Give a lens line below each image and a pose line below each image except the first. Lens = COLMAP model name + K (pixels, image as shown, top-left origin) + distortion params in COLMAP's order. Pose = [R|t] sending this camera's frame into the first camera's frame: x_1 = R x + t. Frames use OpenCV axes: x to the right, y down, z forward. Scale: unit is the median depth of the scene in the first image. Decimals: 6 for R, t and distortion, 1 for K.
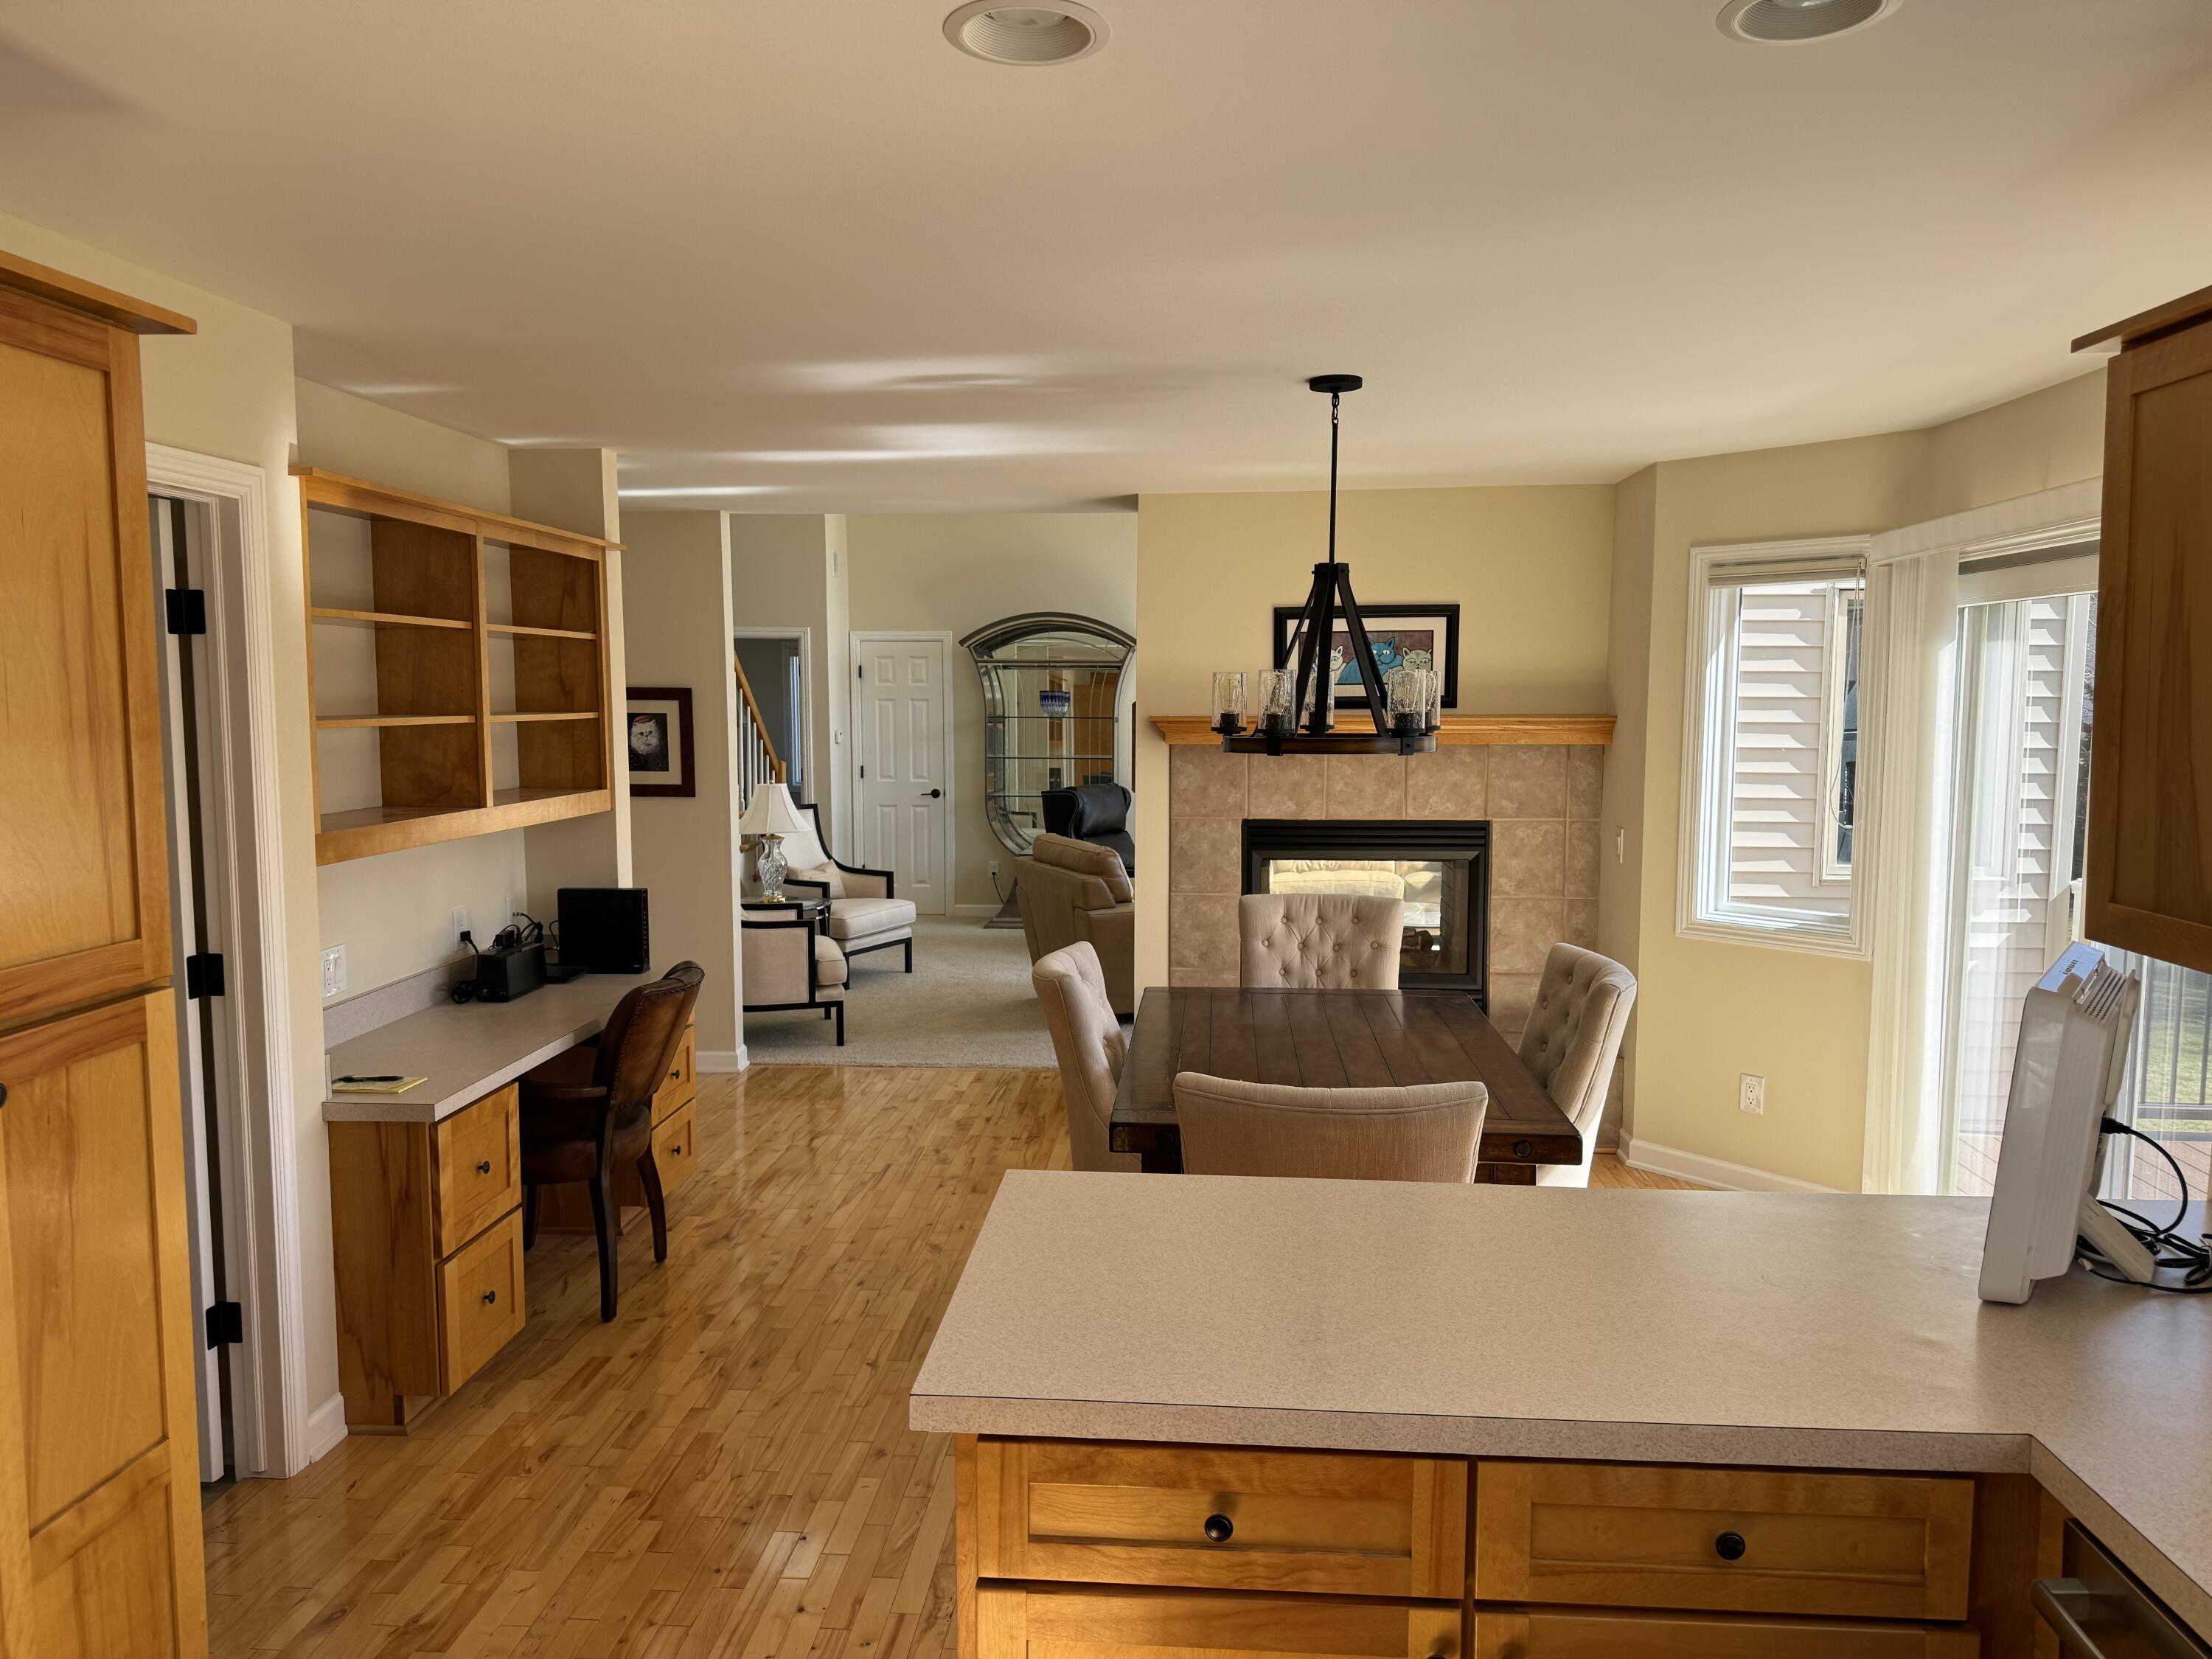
lens RADIAL K [[1582.0, 0, 1092.8], [0, 1582.0, 835.7], [0, 0, 1]] dist [0.062155, -0.053327]
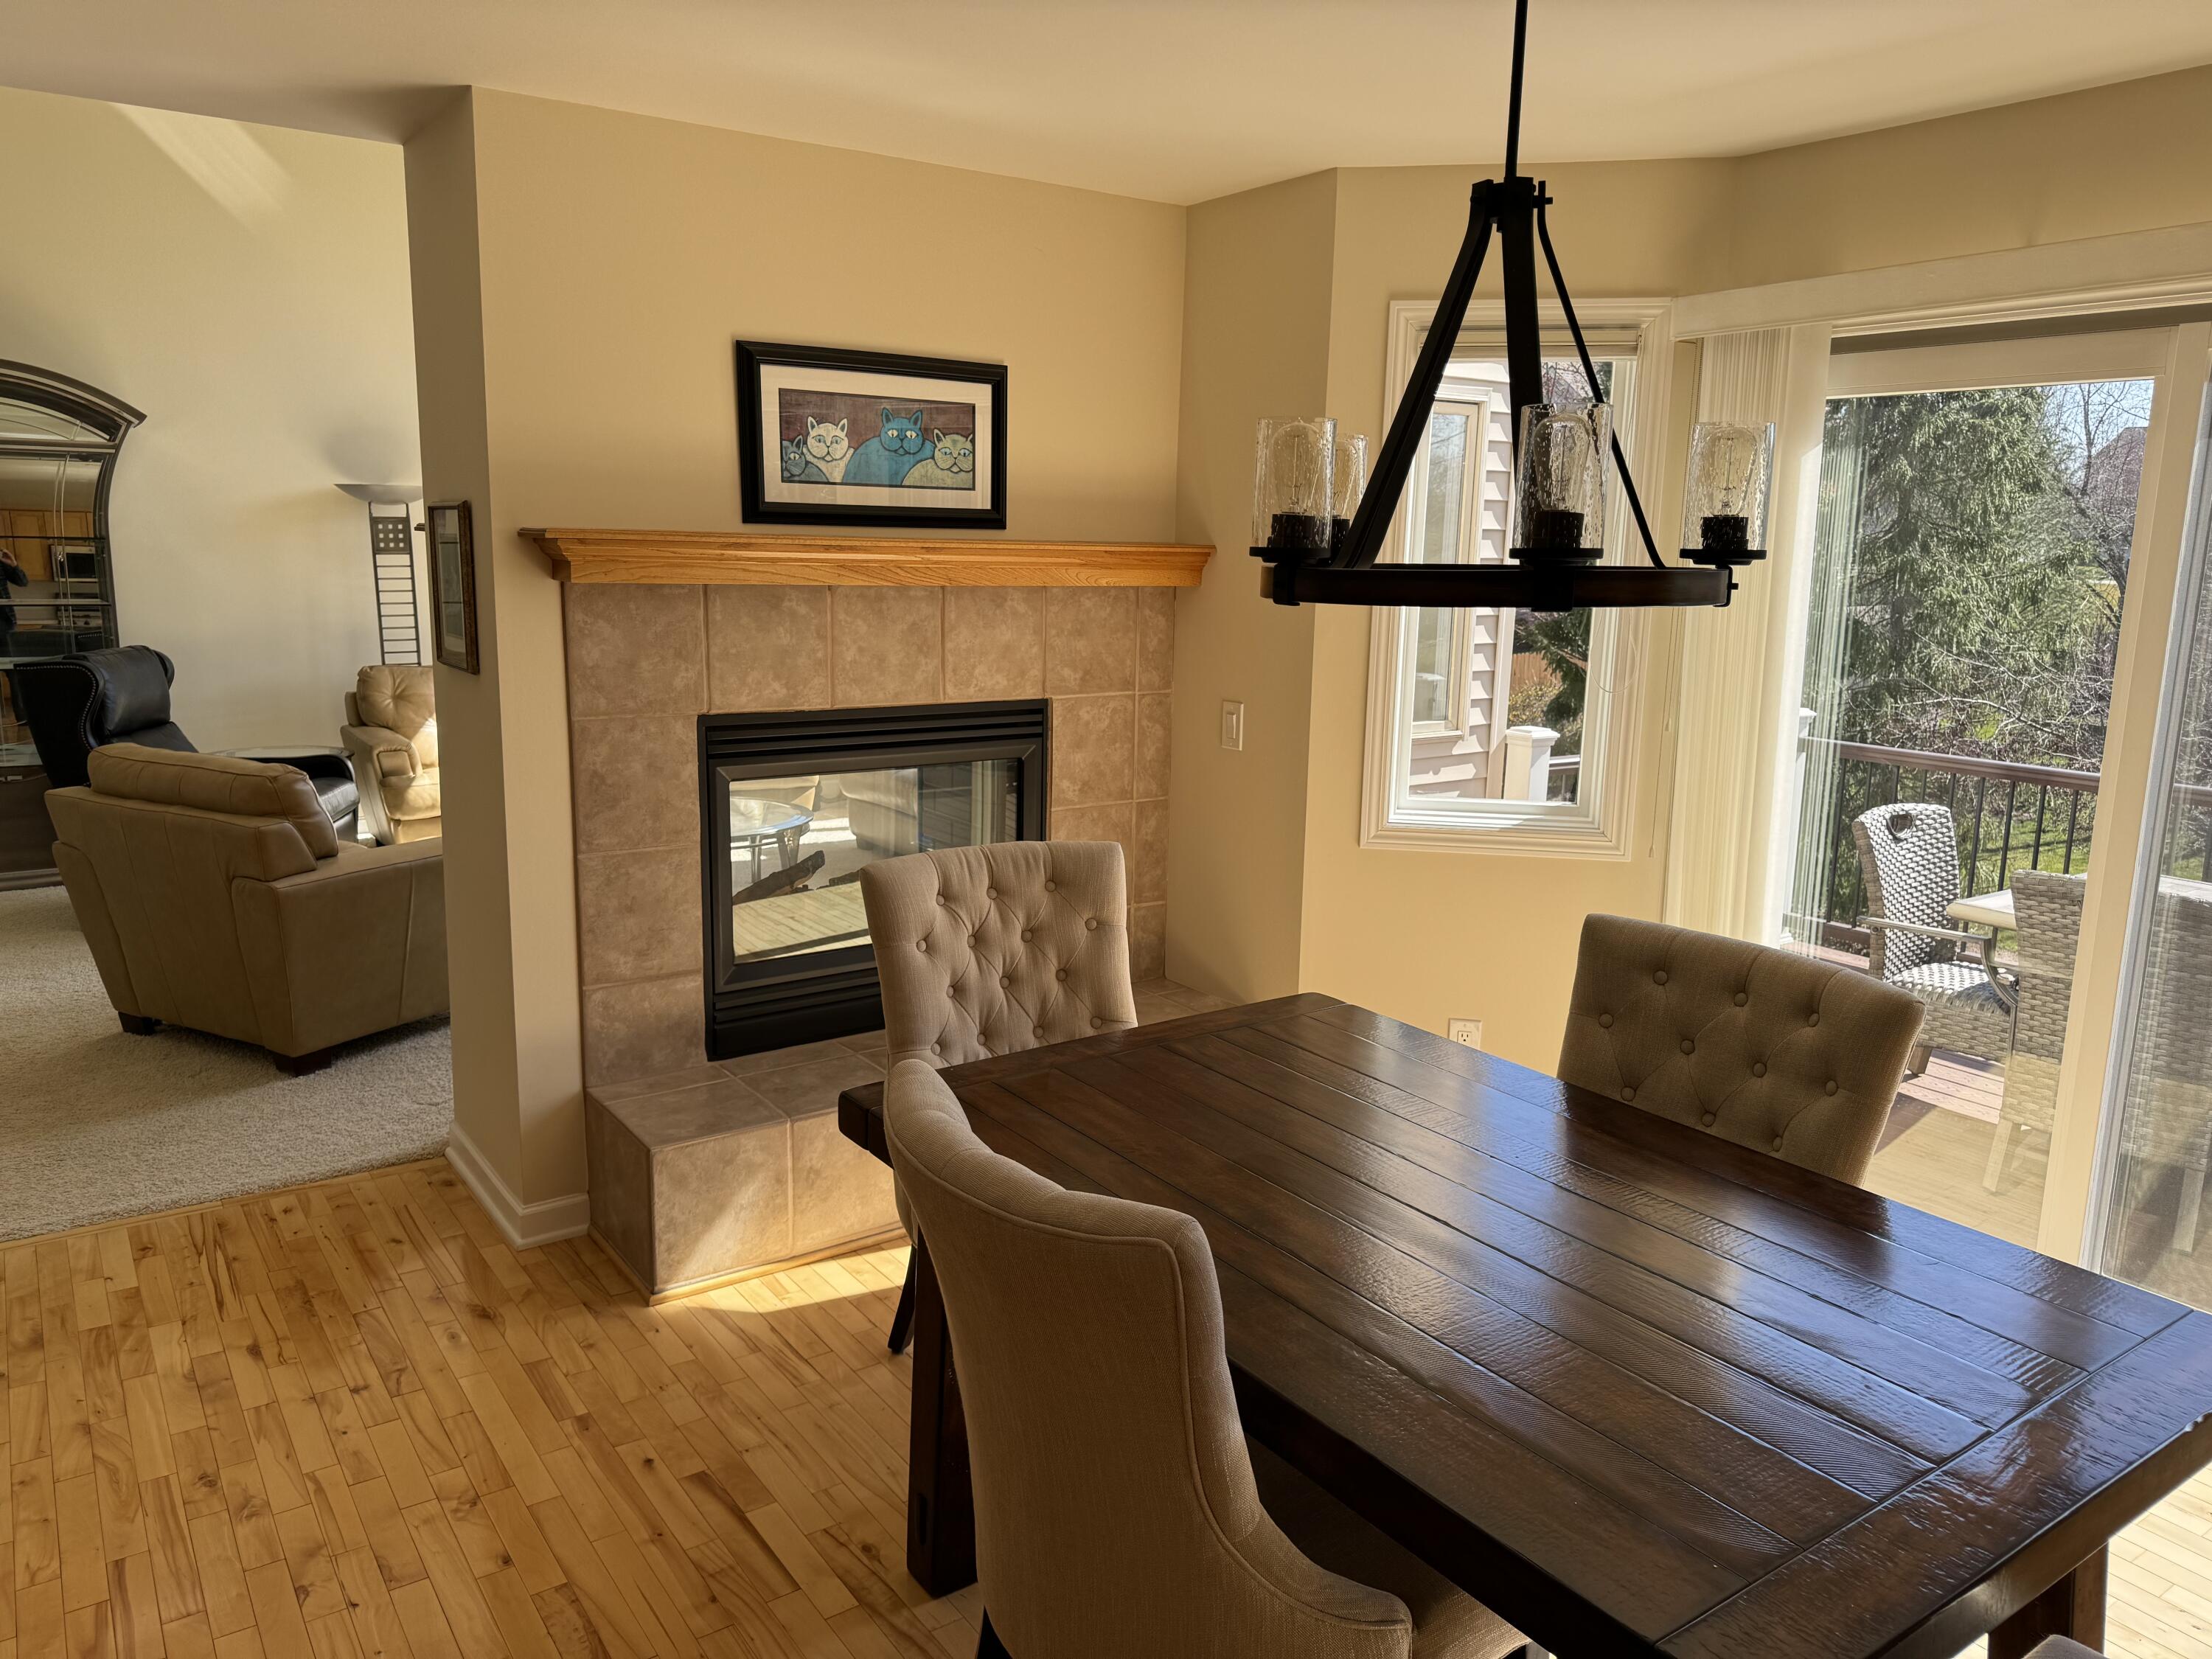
lens RADIAL K [[1582.0, 0, 1113.2], [0, 1582.0, 823.1], [0, 0, 1]] dist [0.062155, -0.053327]
pose [[0.769605, -0.098408, 0.630892, -0.161293], [0.039258, 0.993476, 0.107074, -0.027876], [-0.637312, -0.057637, 0.768447, 0.458148]]
